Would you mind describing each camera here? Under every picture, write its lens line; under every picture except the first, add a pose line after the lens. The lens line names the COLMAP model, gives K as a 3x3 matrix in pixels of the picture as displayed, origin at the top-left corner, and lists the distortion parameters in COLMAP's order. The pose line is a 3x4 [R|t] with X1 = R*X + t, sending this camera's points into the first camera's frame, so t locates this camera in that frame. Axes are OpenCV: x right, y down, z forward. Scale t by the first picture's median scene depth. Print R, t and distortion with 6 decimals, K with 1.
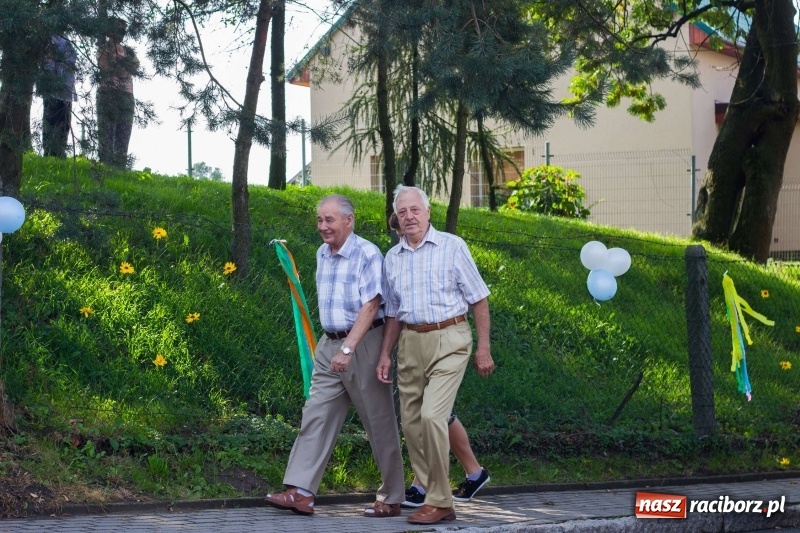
lens RADIAL K [[1968.7, 0, 400.0], [0, 1968.7, 266.5], [0, 0, 1]] dist [-0.013942, -0.668912]
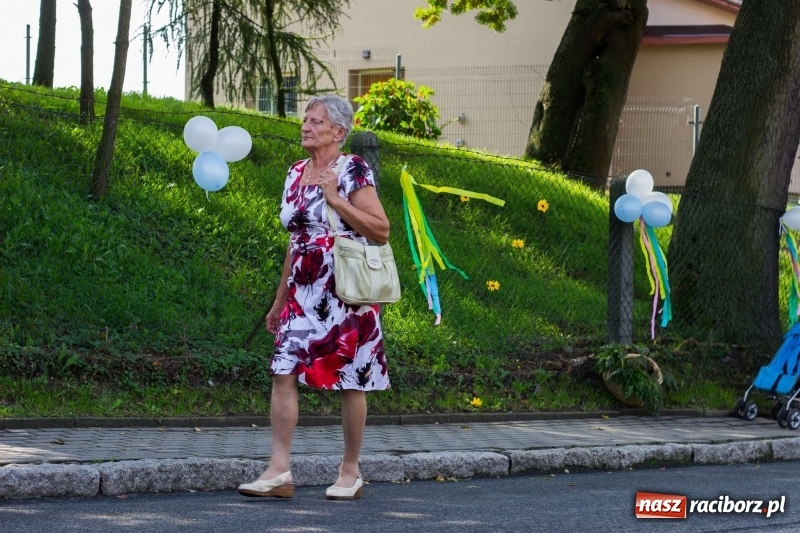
lens RADIAL K [[1962.7, 0, 400.0], [0, 1962.7, 266.5], [0, 0, 1]] dist [-0.026702, -0.443146]
pose [[0.999577, 0.028068, 0.007628, 0.086017], [-0.028272, 0.999206, 0.028073, 0.011595], [-0.006834, -0.028277, 0.999577, 0.102448]]
